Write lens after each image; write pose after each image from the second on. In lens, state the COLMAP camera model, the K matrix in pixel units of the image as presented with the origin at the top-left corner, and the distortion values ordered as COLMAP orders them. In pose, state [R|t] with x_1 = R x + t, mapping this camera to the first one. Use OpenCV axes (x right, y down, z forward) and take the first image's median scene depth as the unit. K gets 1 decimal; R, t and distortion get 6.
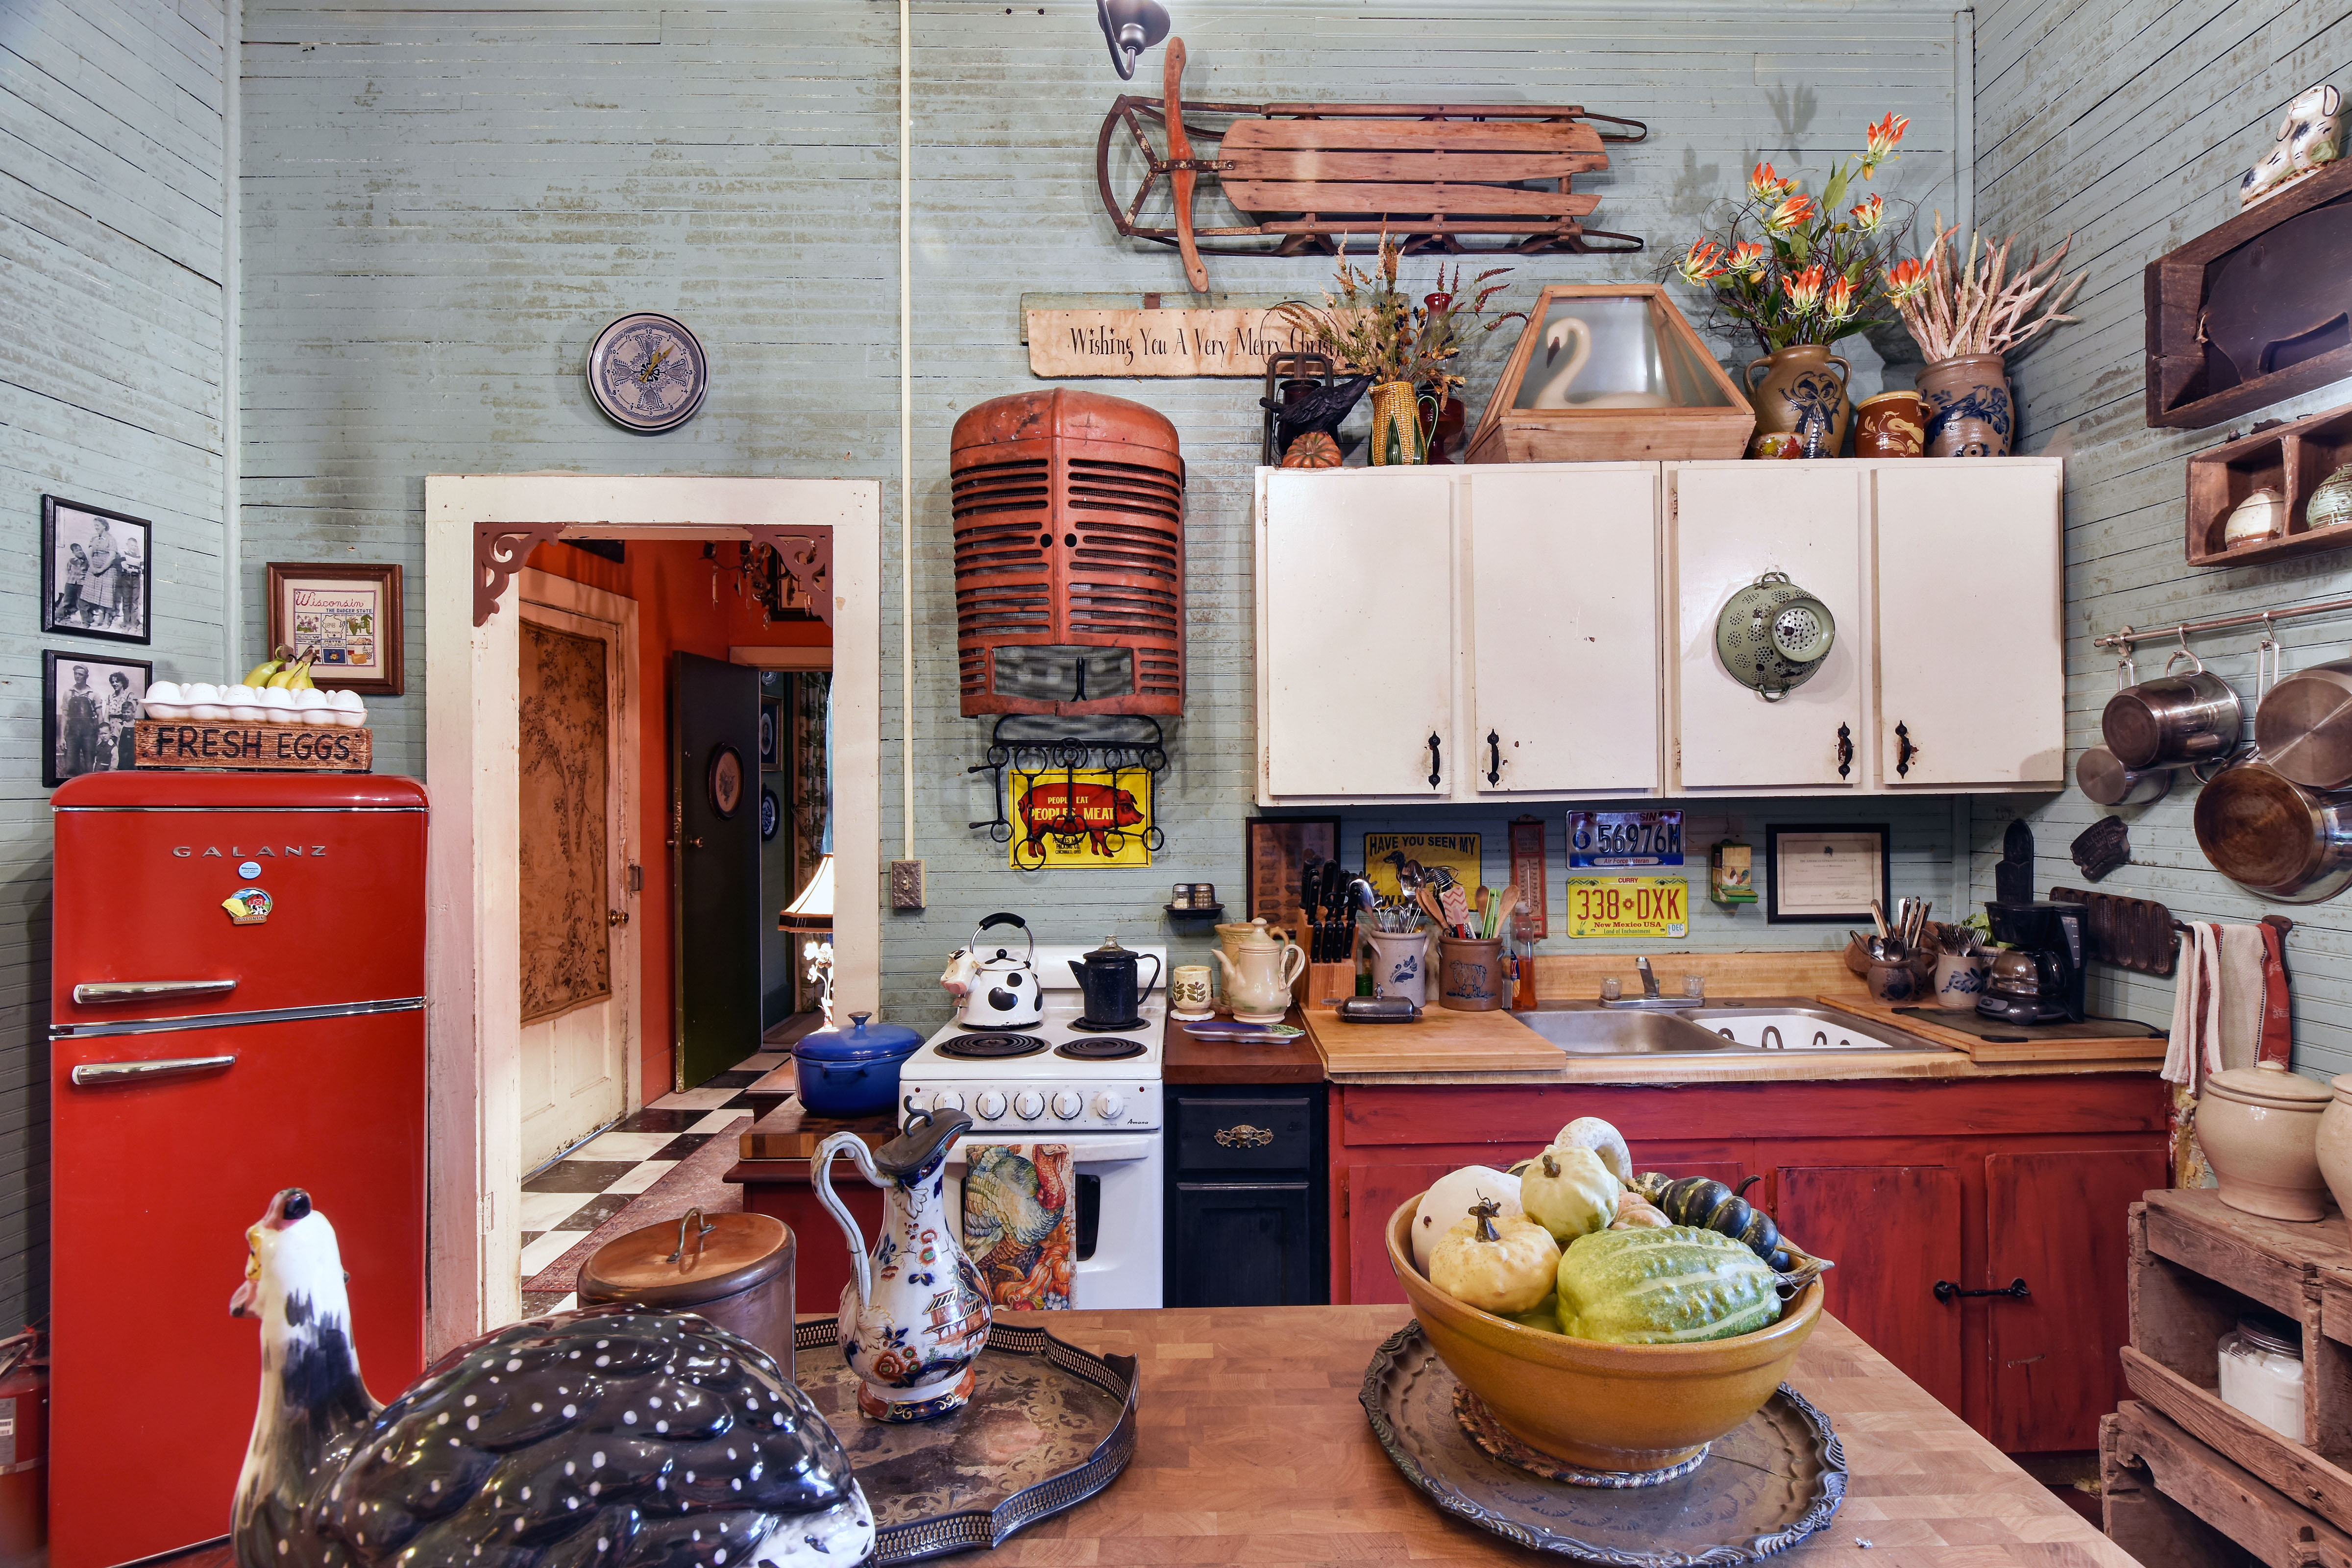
lens RADIAL K [[1085.2, 0, 1178.8], [0, 1085.2, 791.6], [0, 0, 1]] dist [0.000708, -0.000712]
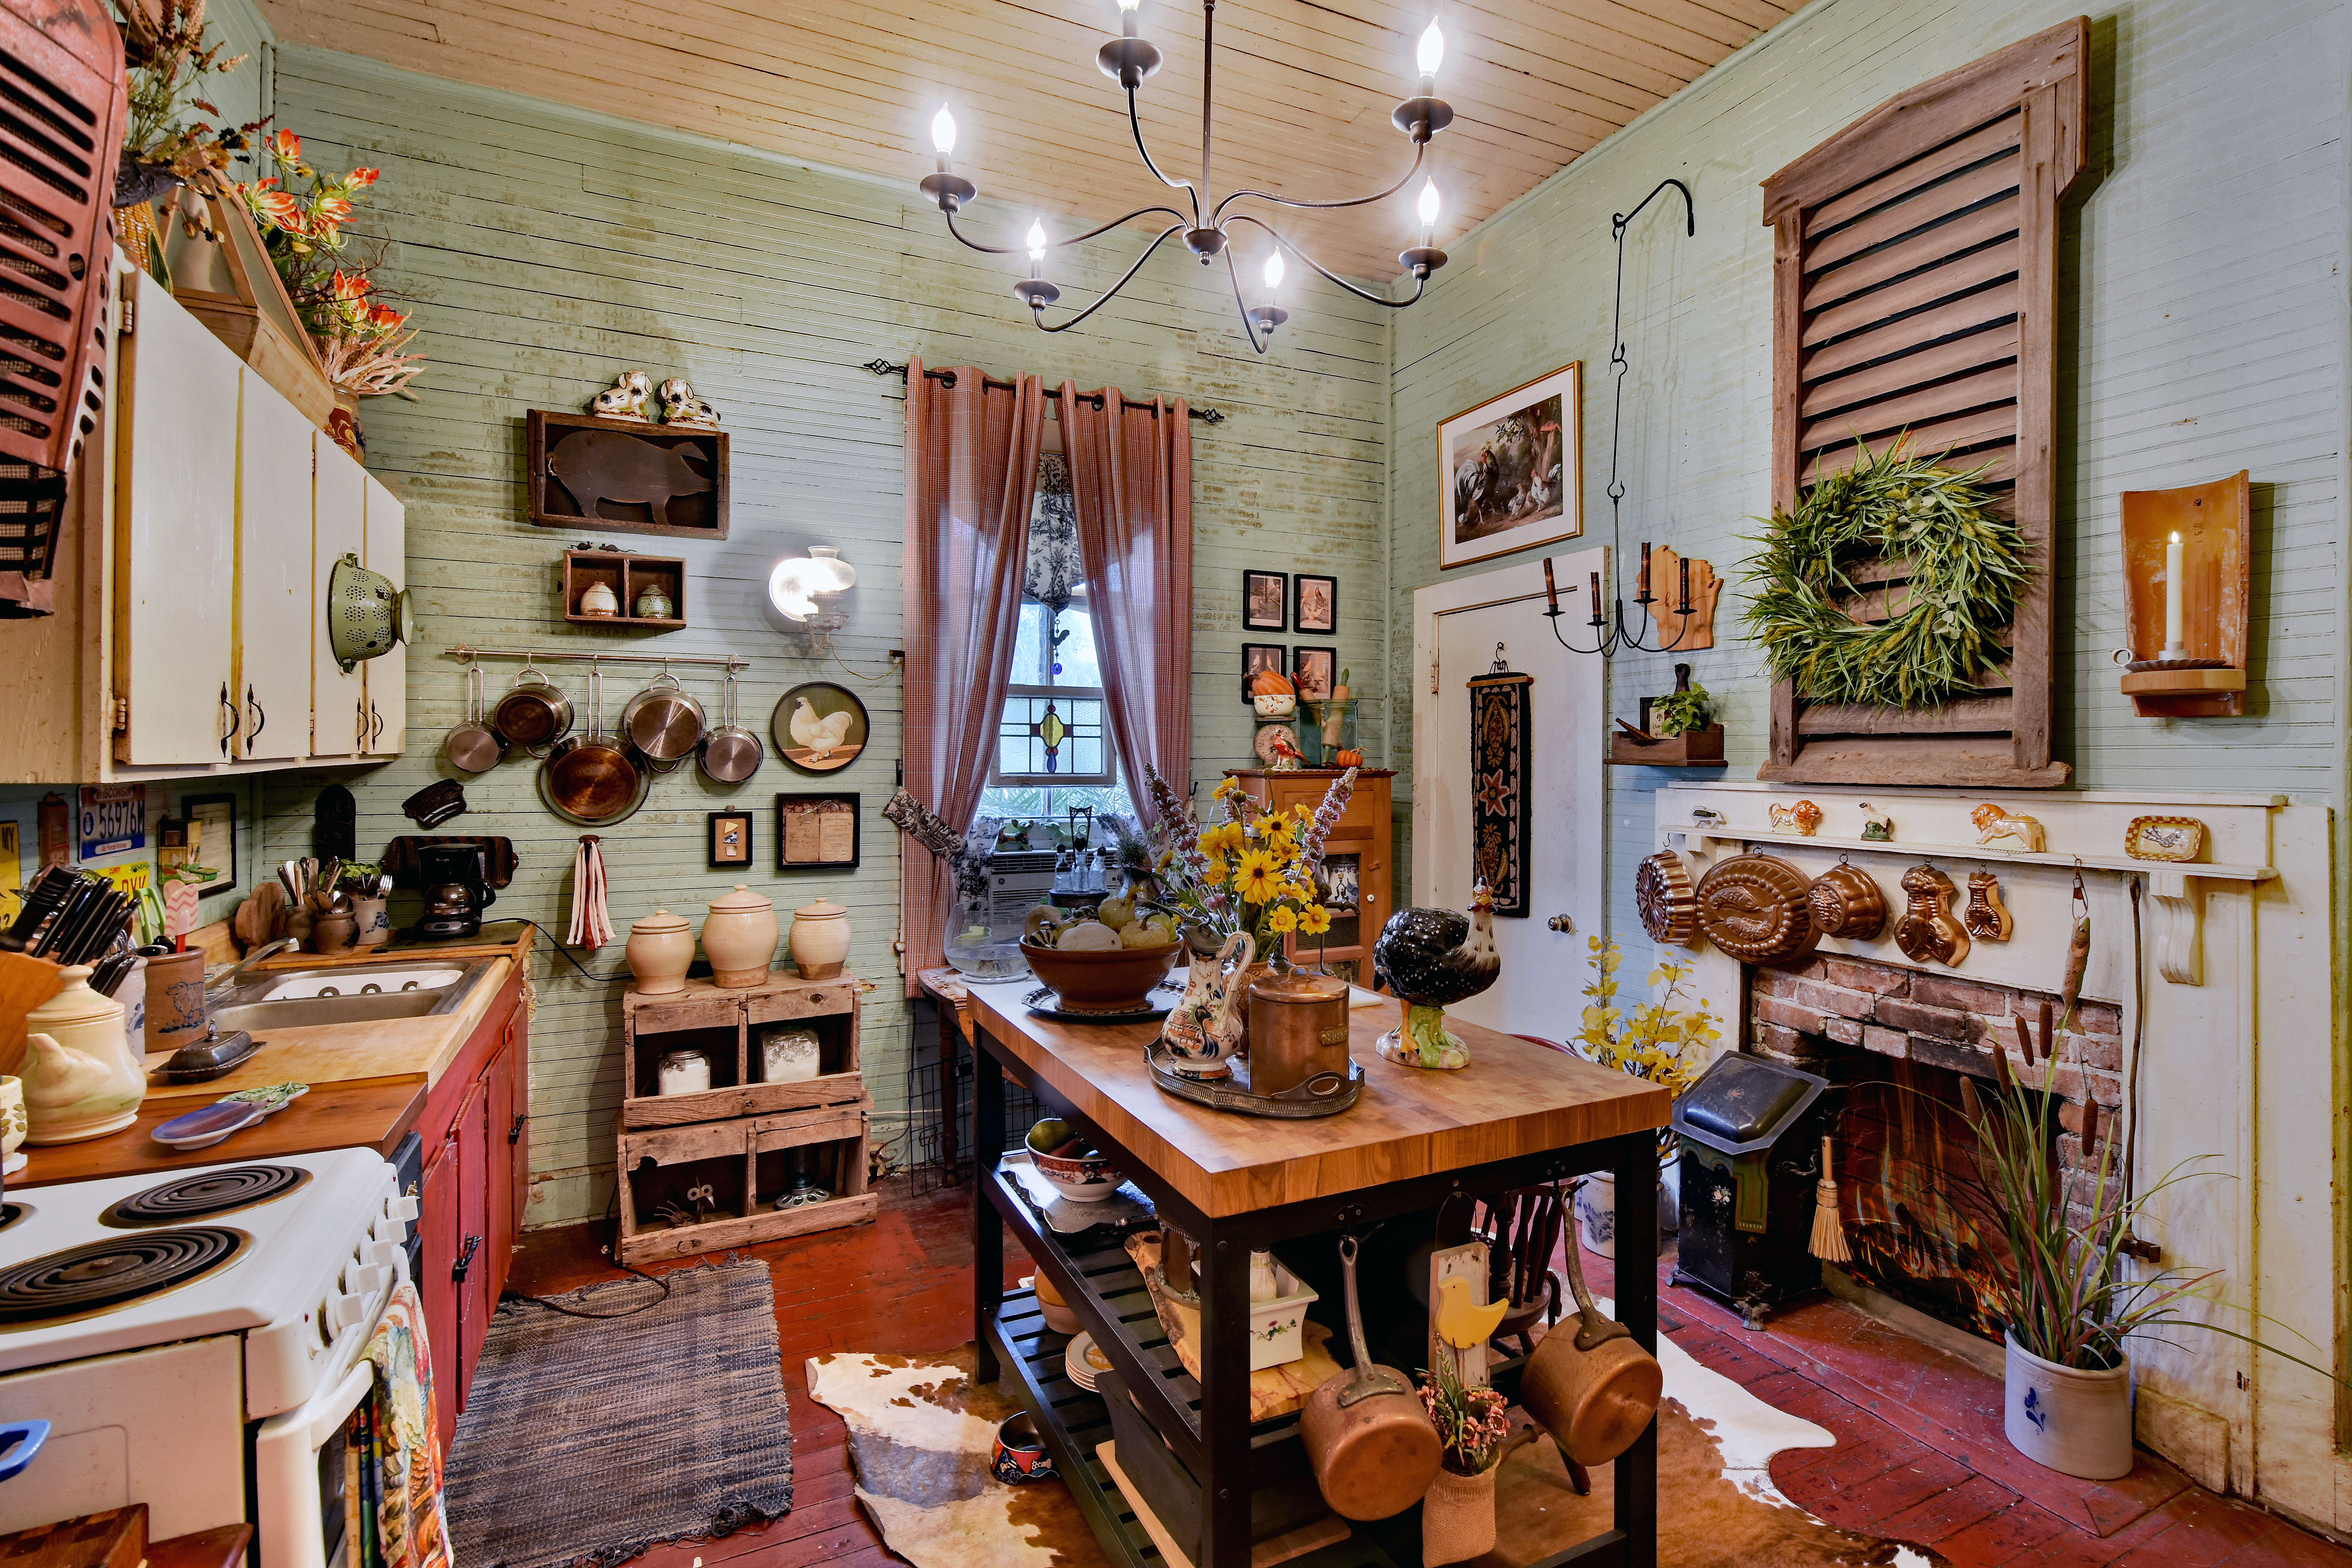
lens RADIAL K [[1121.9, 0, 1209.9], [0, 1121.9, 786.2], [0, 0, 1]] dist [0.000222, -0.000554]
pose [[-0.435385, -0.018143, 0.900062, -0.786503], [0.002487, 0.999769, 0.021356, 0.003258], [-0.900241, 0.011537, -0.435239, 0.714641]]
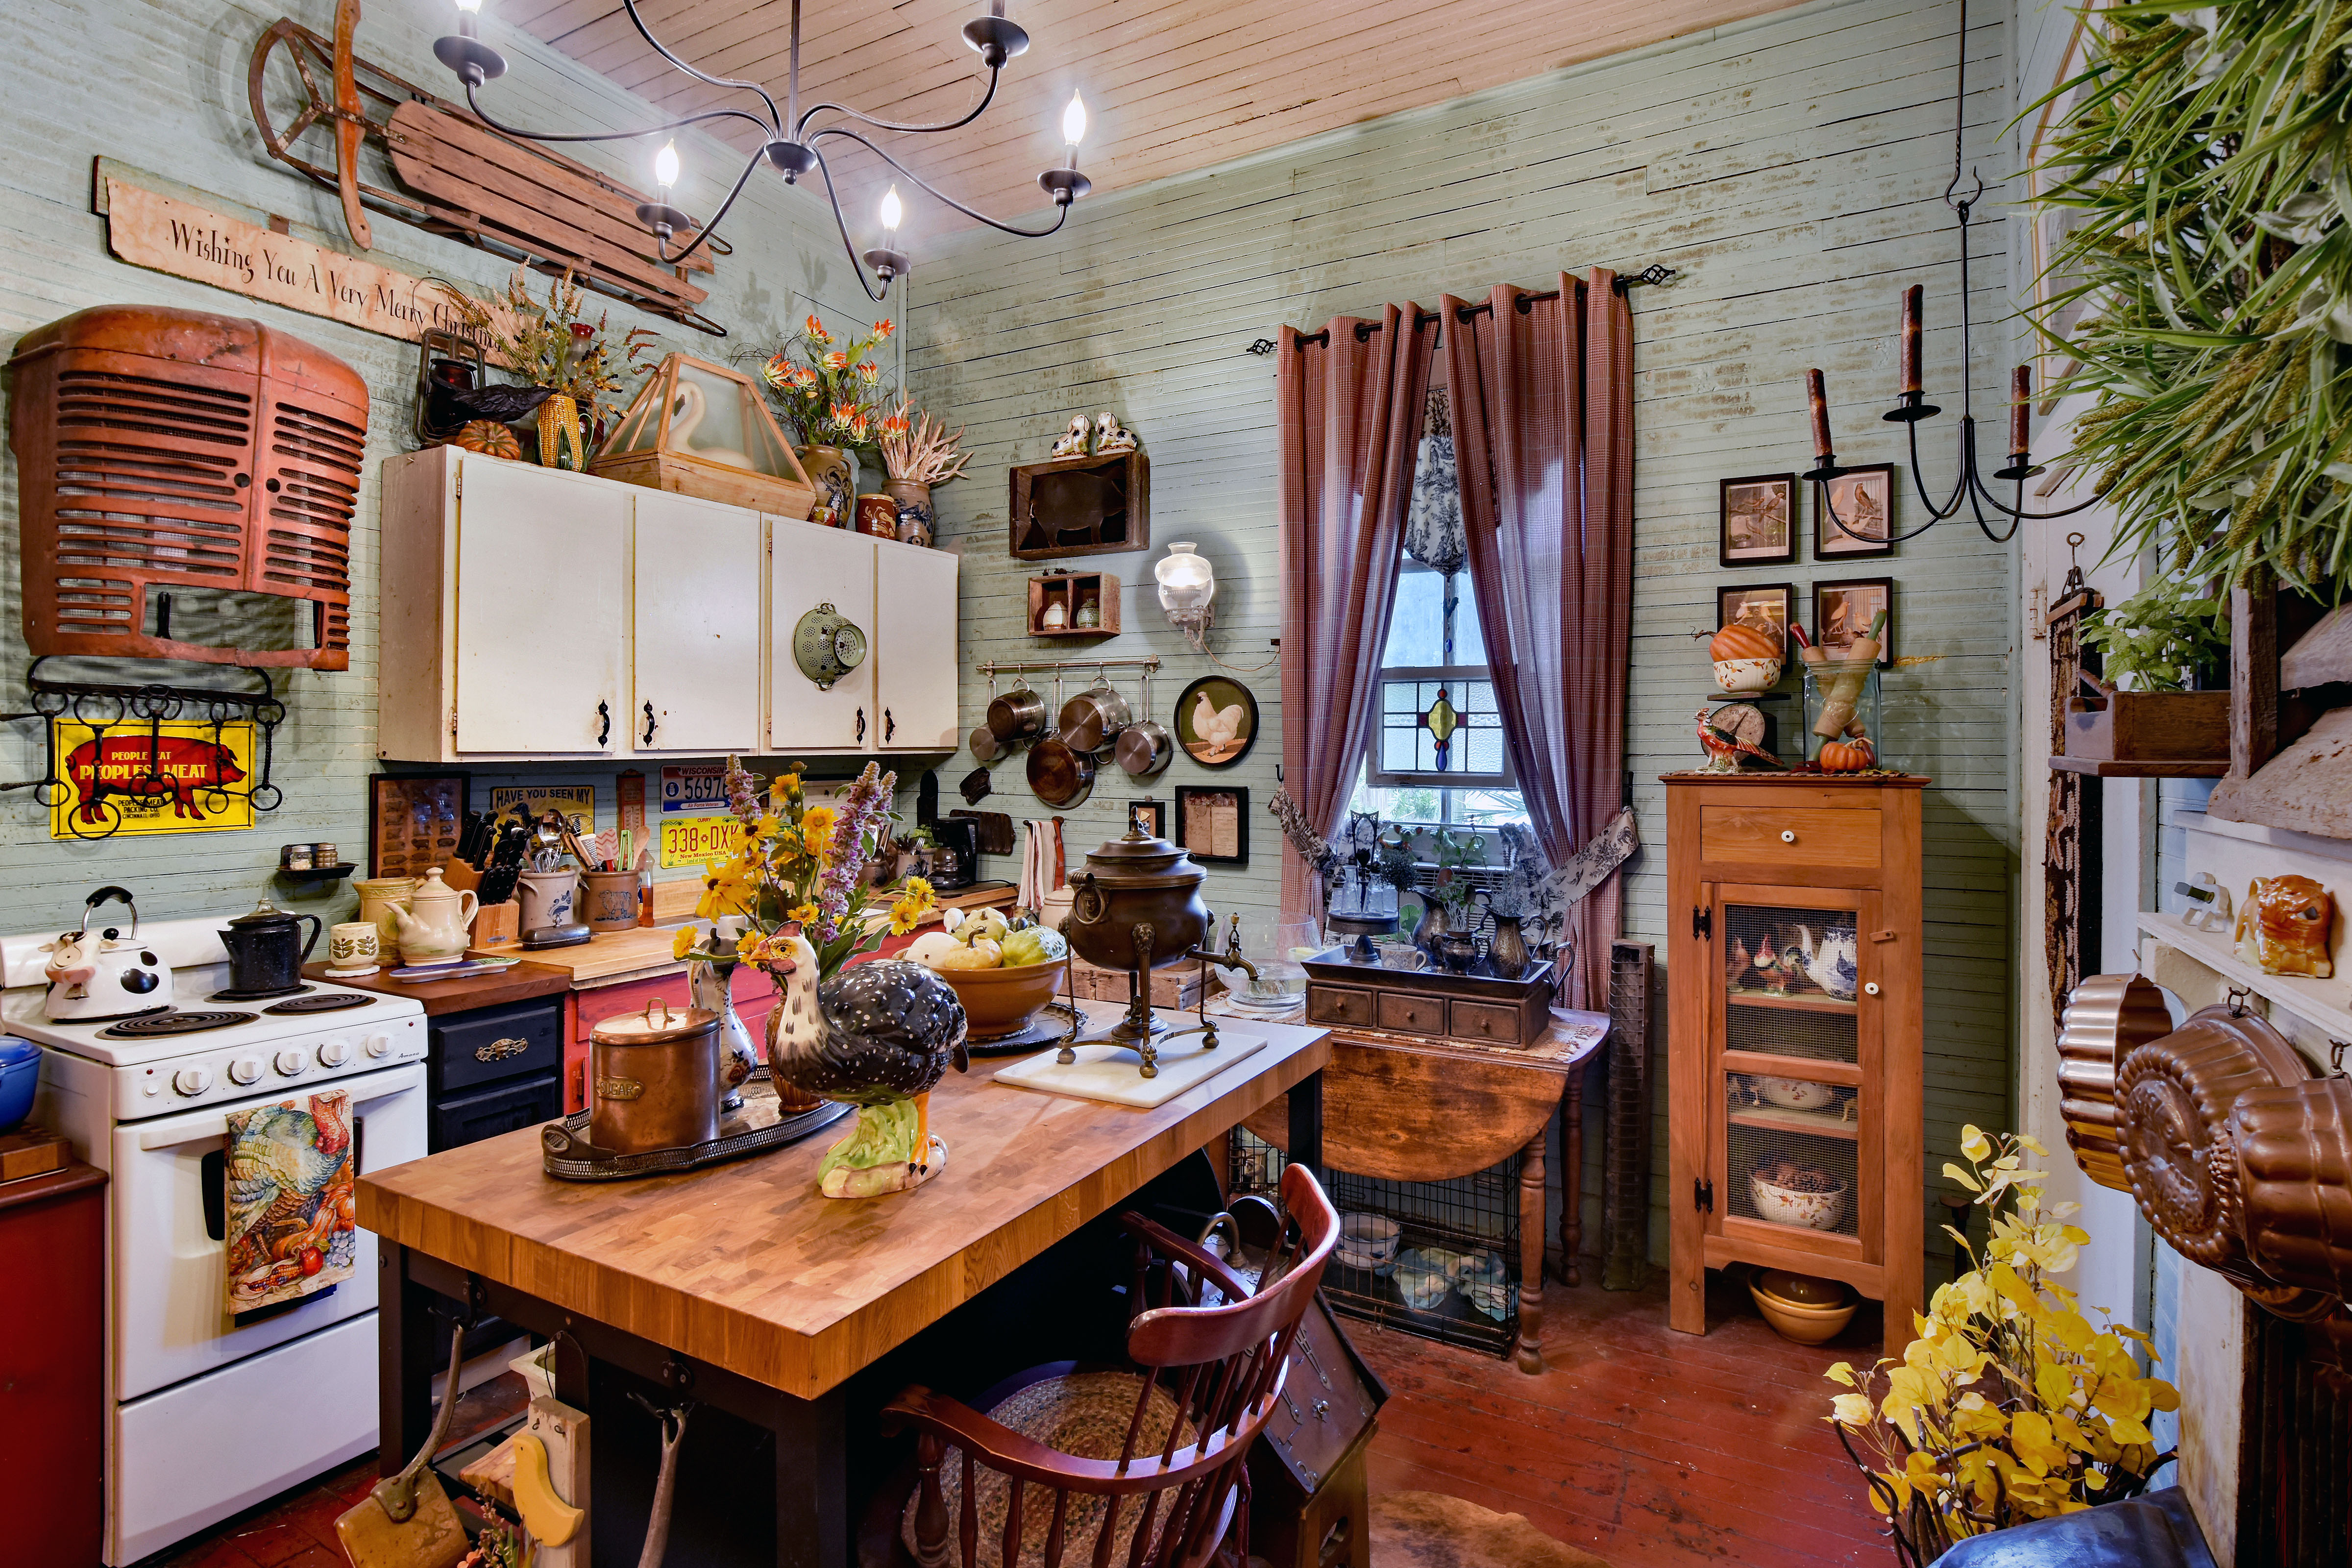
lens RADIAL K [[1144.4, 0, 1228.8], [0, 1144.4, 764.4], [0, 0, 1]] dist [-0.009745, -0.000424]
pose [[0.469669, -0.002542, 0.882839, -0.556840], [-0.007190, 0.999952, 0.006705, 0.002658], [-0.882813, -0.009497, 0.469628, -0.209778]]
